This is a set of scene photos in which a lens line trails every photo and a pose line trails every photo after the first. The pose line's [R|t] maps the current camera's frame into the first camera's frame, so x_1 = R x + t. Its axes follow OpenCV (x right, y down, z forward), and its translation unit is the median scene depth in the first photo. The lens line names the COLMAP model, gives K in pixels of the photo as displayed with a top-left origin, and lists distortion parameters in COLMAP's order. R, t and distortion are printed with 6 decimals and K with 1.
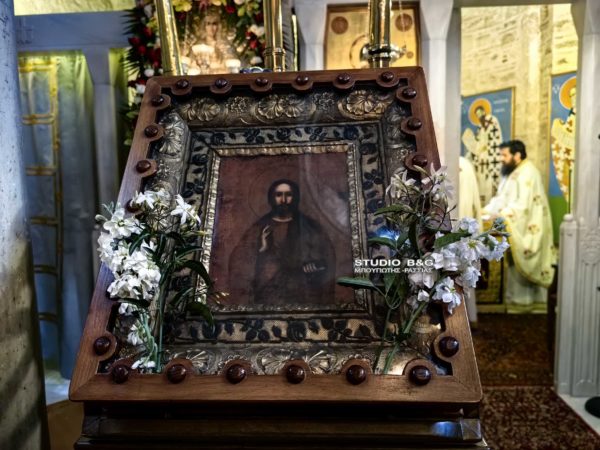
lens RADIAL K [[491.6, 0, 302.4], [0, 491.6, 236.6], [0, 0, 1]] dist [0.063337, -0.093340]
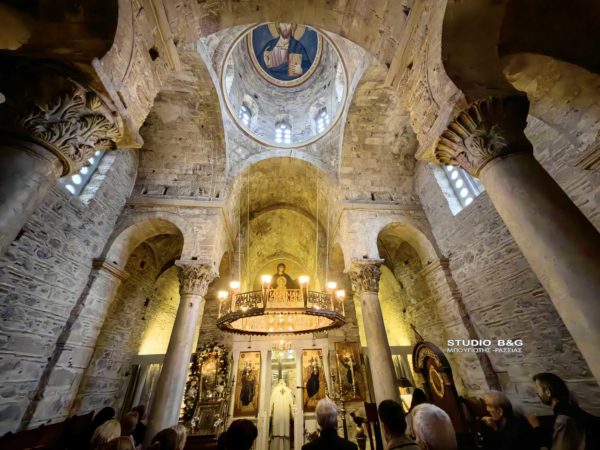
lens RADIAL K [[233.5, 0, 300.7], [0, 233.5, 227.3], [0, 0, 1]] dist [0.008682, 0.000027]
pose [[0.990293, 0.064872, 0.122930, 0.250852], [0.026707, 0.779127, -0.626297, -0.003707], [-0.136407, 0.623500, 0.769832, -1.363357]]
